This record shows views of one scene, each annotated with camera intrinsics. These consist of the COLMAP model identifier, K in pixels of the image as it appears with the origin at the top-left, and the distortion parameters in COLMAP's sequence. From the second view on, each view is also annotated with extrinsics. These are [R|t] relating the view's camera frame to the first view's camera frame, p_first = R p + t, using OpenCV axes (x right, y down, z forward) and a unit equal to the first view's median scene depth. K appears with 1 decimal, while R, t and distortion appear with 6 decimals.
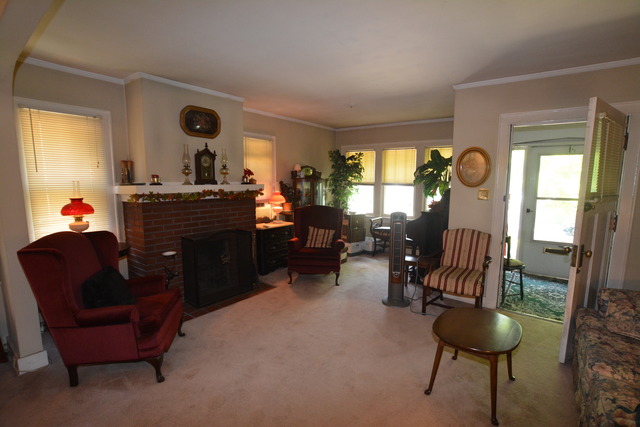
lens RADIAL K [[294.4, 0, 316.9], [0, 294.4, 212.7], [0, 0, 1]] dist [-0.044239, 0.001514]
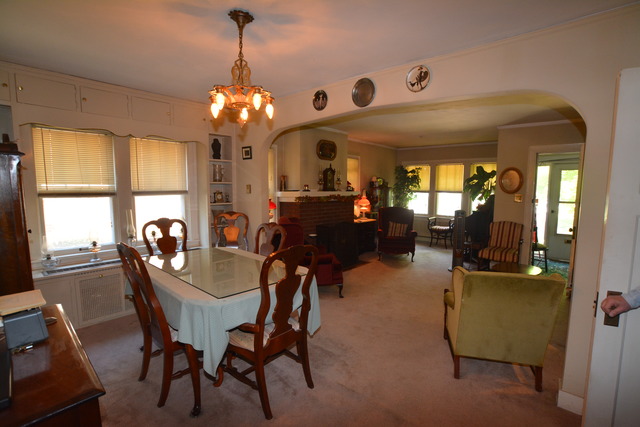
lens RADIAL K [[294.4, 0, 321.9], [0, 294.4, 216.0], [0, 0, 1]] dist [-0.044239, 0.001514]
pose [[0.997757, 0.006283, -0.066647, -0.277455], [-0.007375, 0.999842, -0.016148, 0.049851], [0.066535, 0.016603, 0.997646, -0.453366]]
